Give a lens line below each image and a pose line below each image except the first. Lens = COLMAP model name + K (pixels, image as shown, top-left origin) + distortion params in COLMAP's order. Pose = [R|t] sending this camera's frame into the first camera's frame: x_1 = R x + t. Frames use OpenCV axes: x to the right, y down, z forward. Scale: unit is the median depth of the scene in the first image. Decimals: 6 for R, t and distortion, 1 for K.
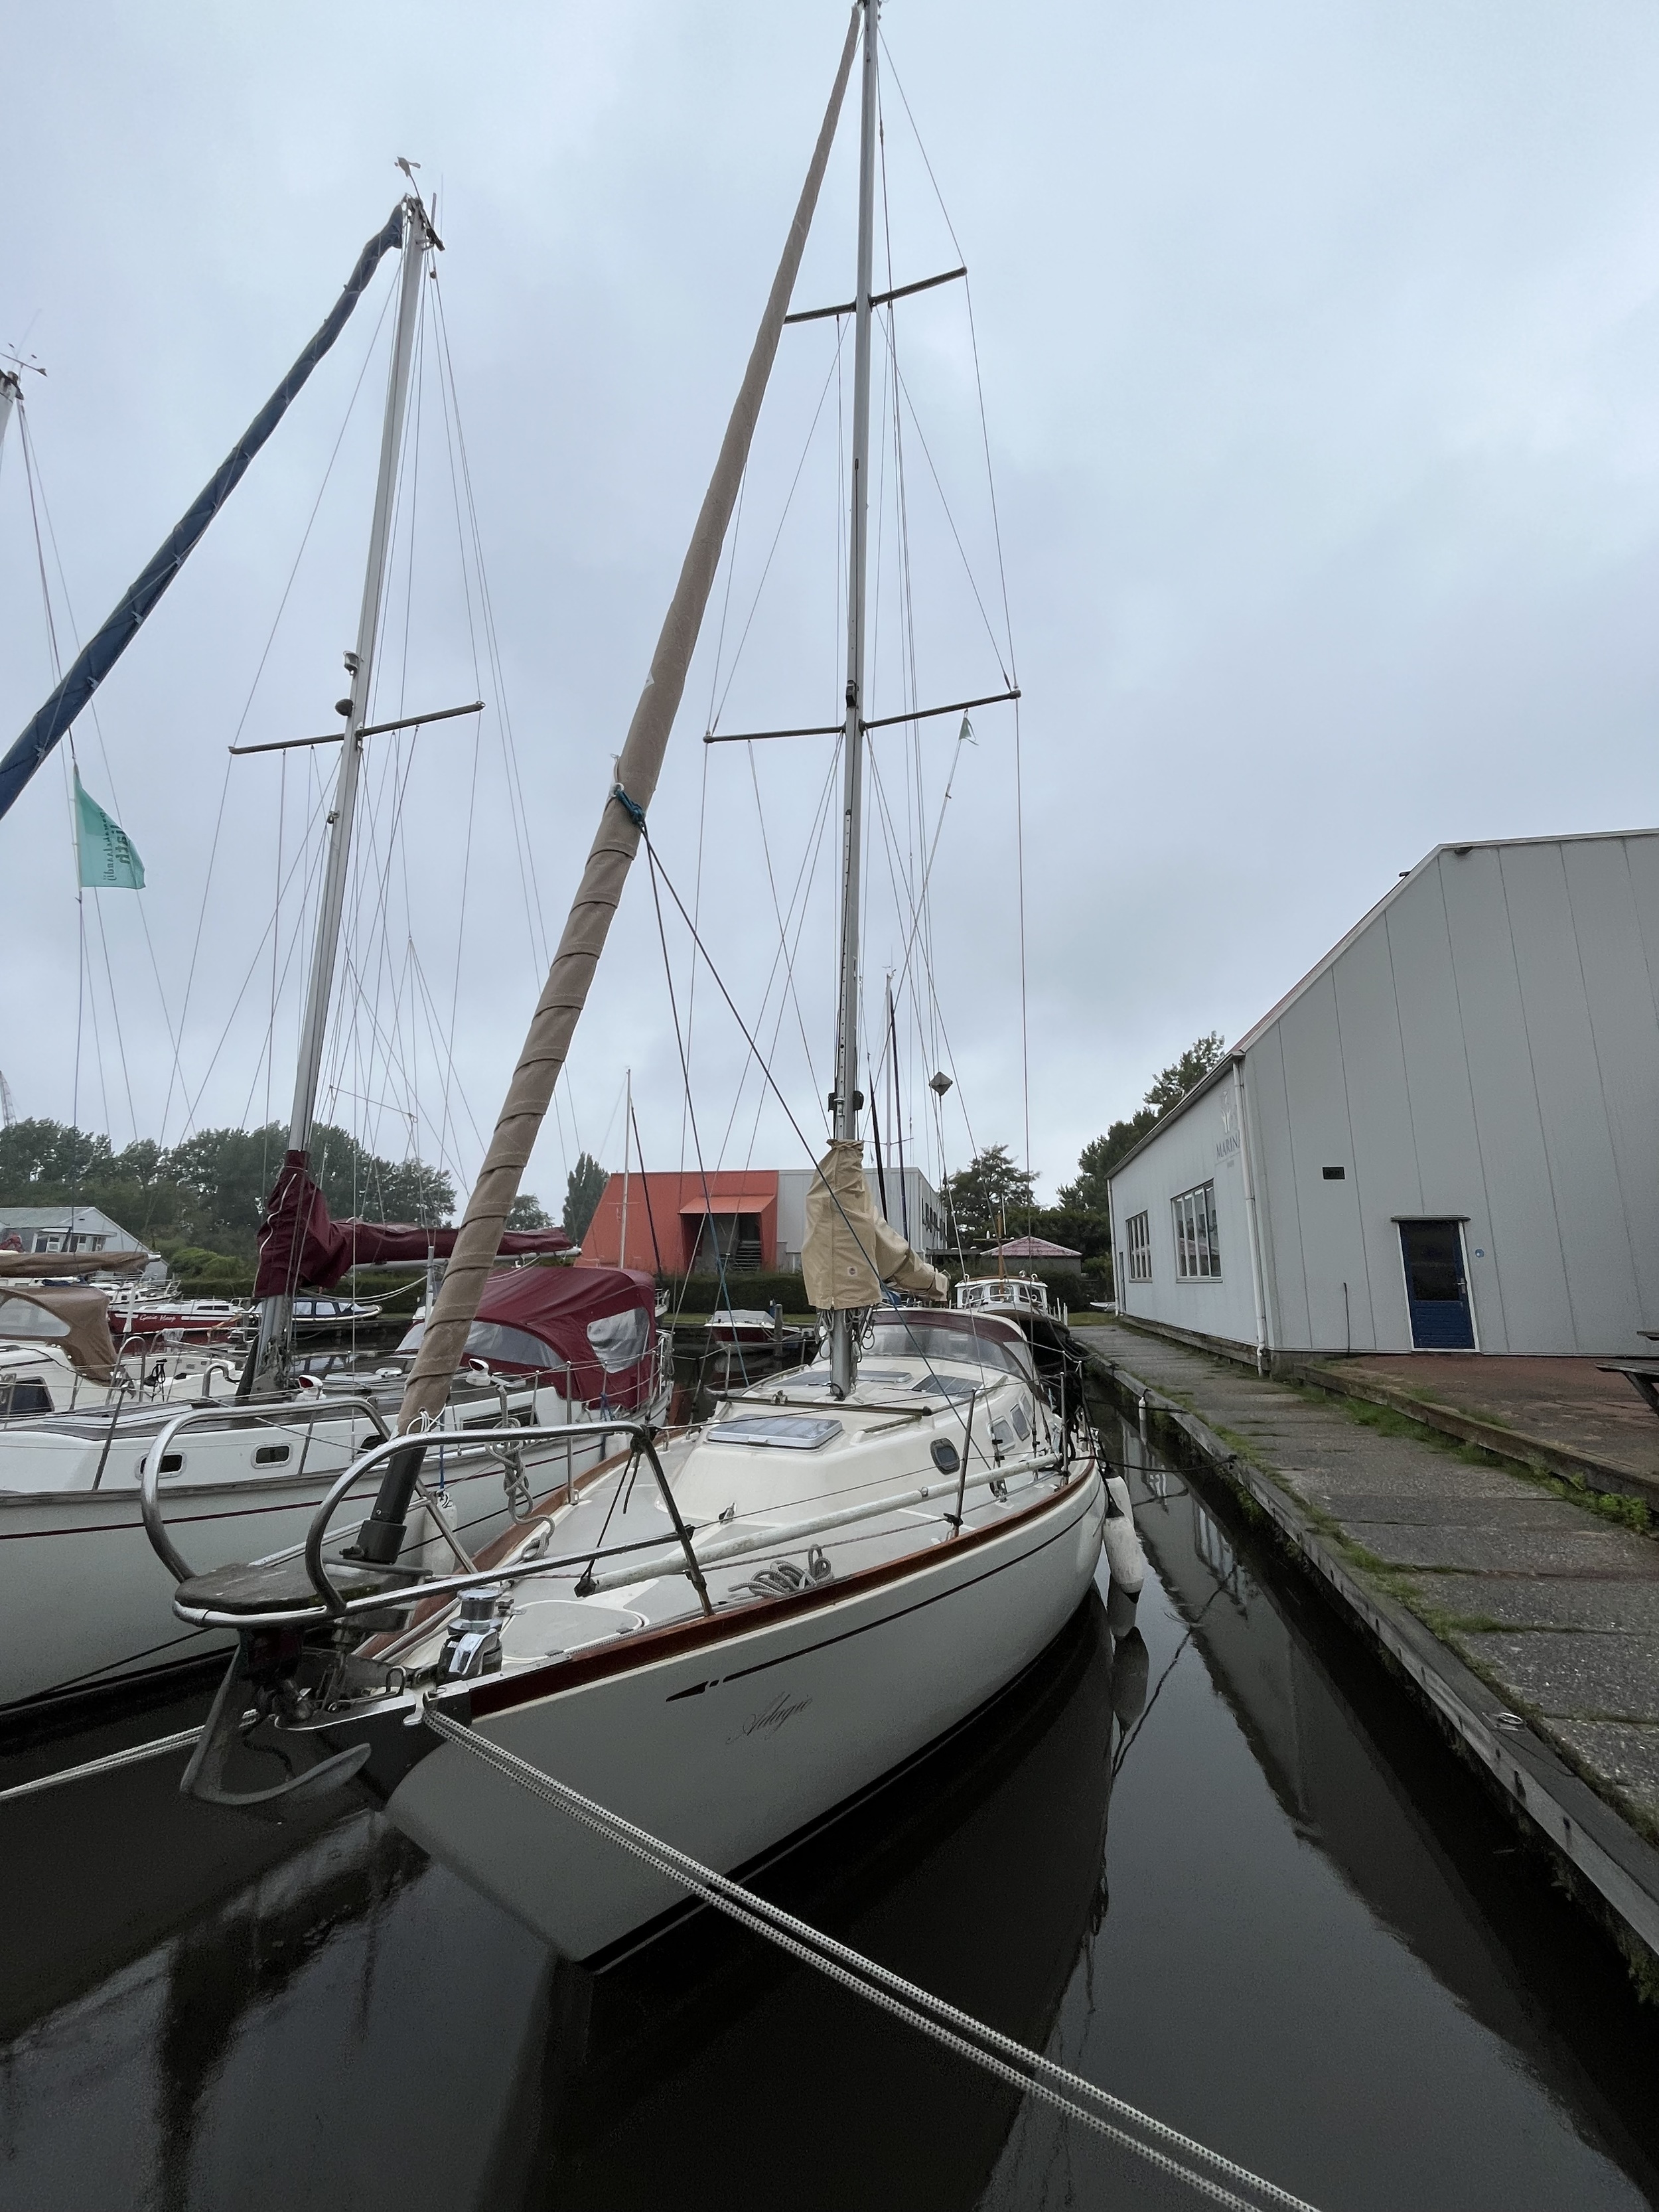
lens RADIAL K [[894.6, 0, 829.5], [0, 894.6, 1106.0], [0, 0, 1]] dist [-0.004352, 0.000039]
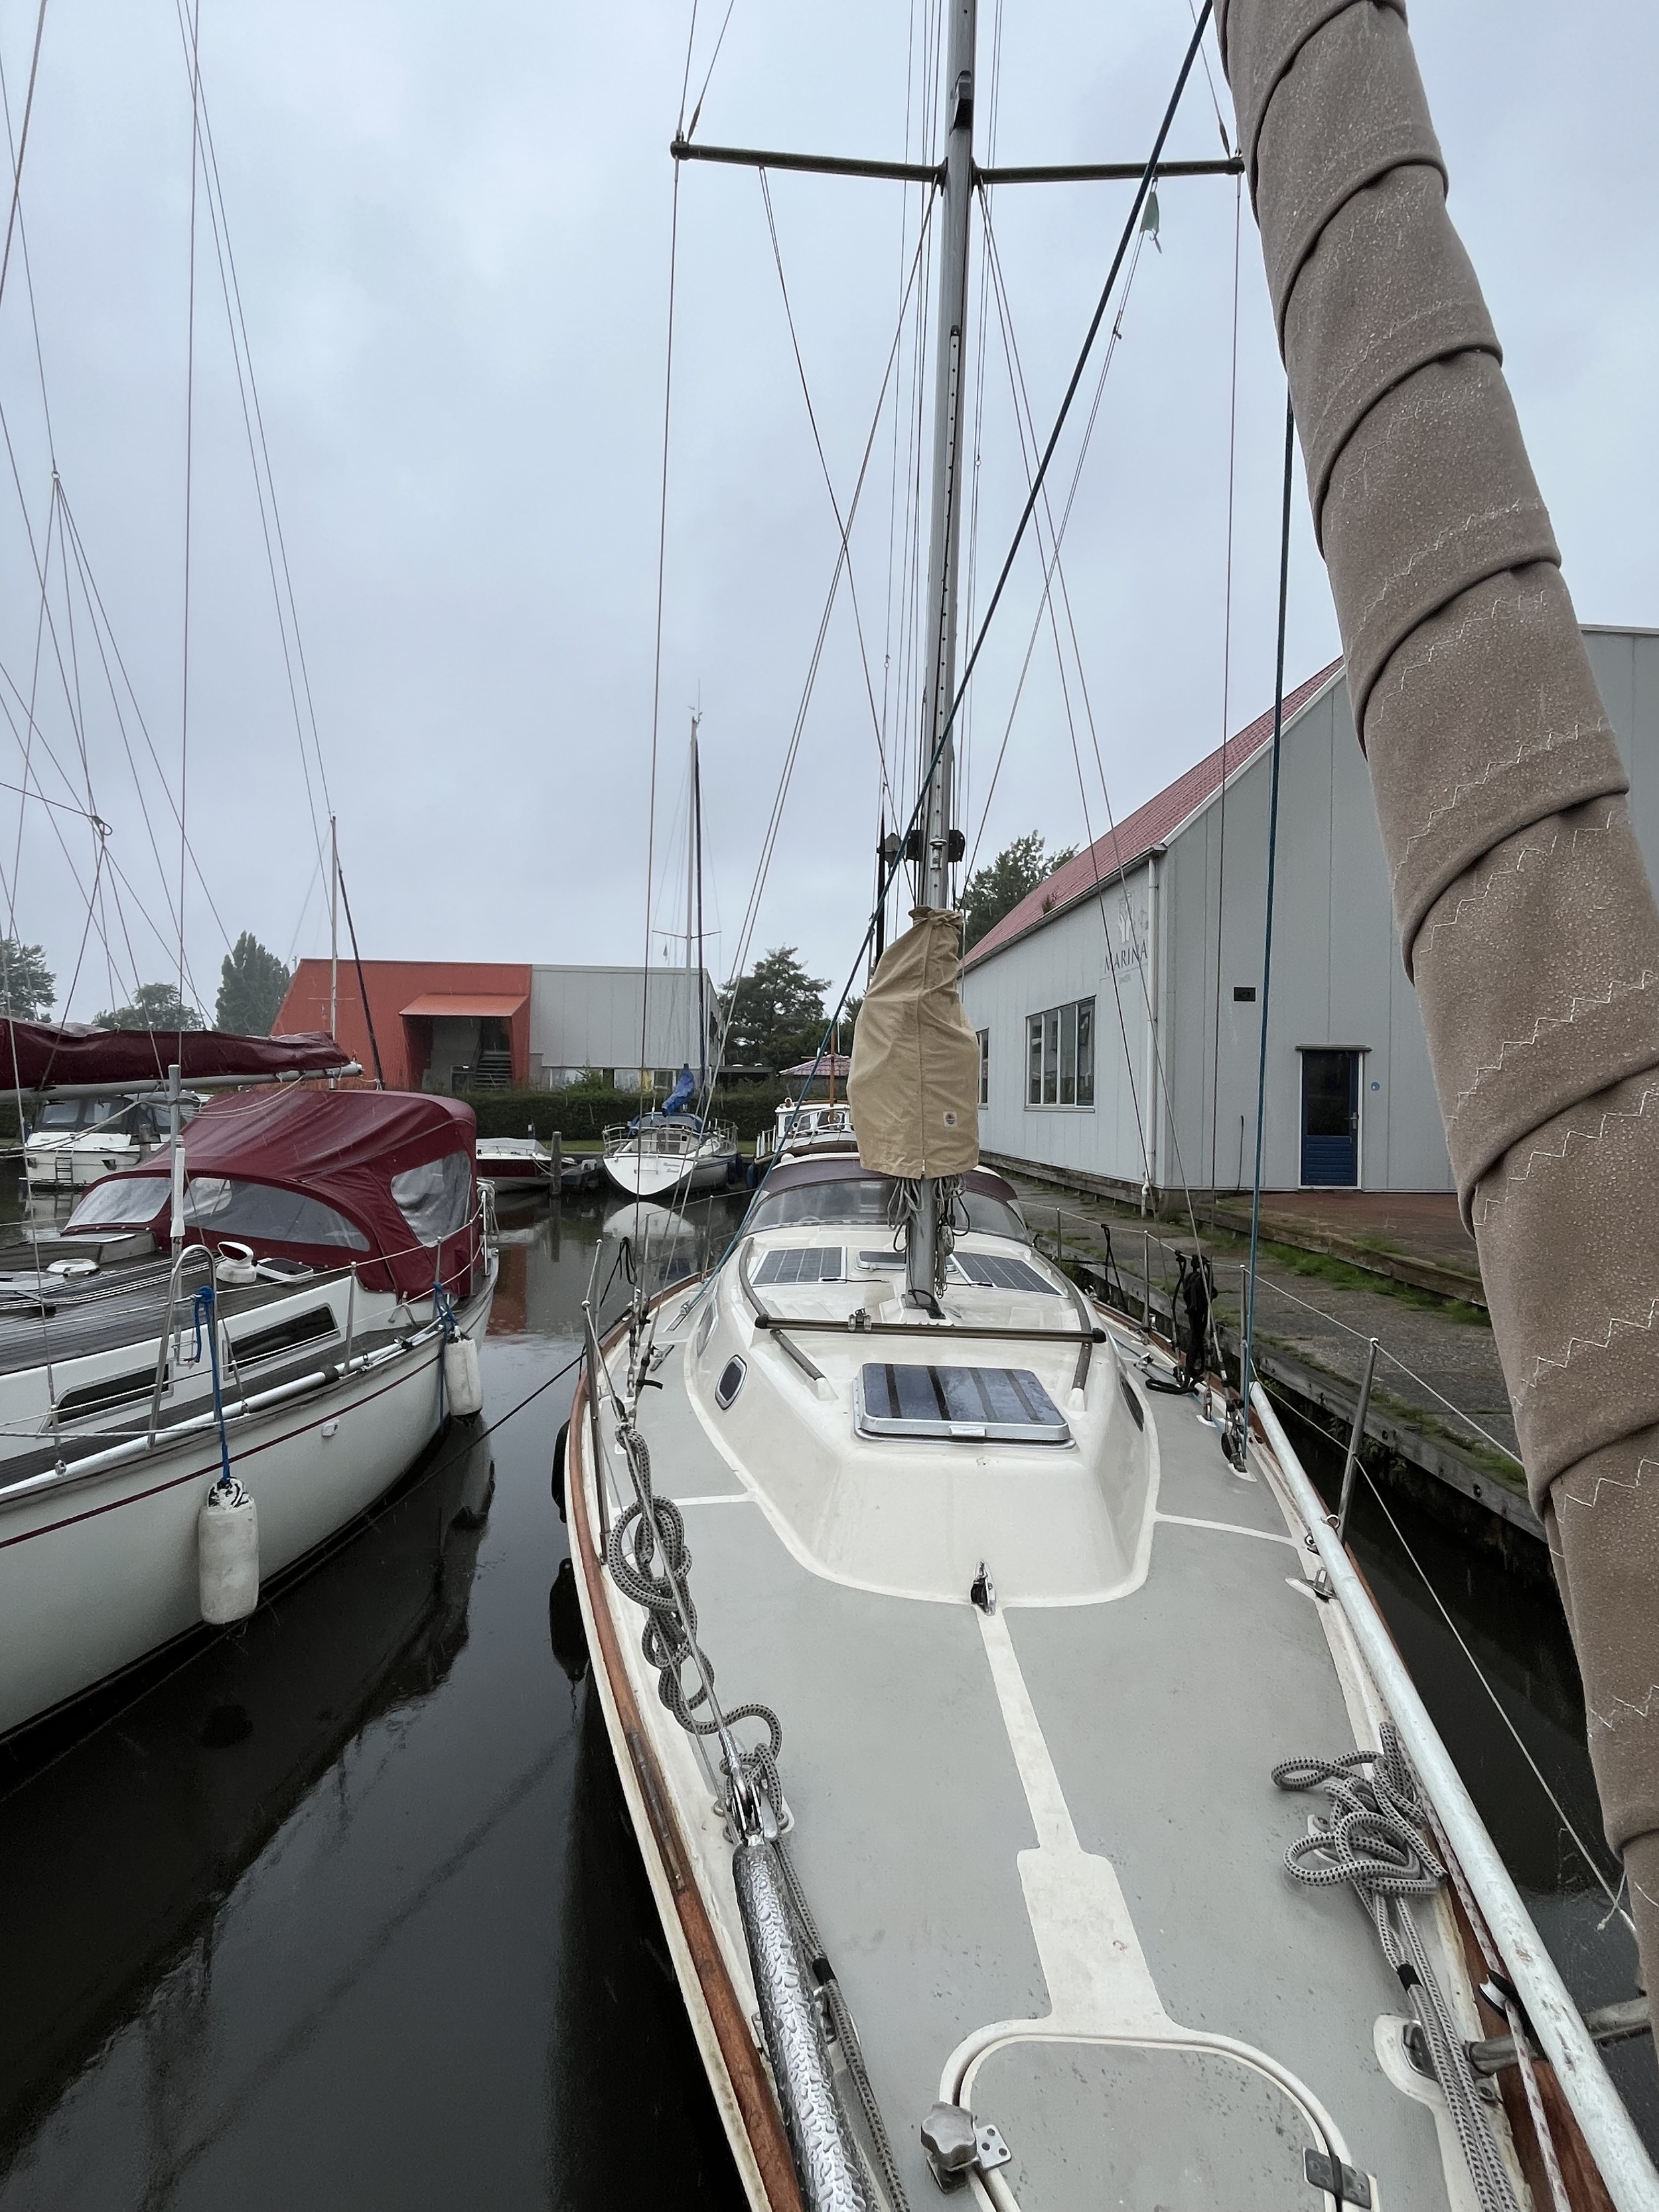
lens RADIAL K [[1015.3, 0, 829.5], [0, 1015.3, 1106.0], [0, 0, 1]] dist [-0.006847, 0.000152]
pose [[0.965334, 0.009416, 0.260849, -0.091386], [-0.061136, 0.979707, 0.190883, 0.016117], [-0.253759, -0.200213, 0.946320, 0.127266]]
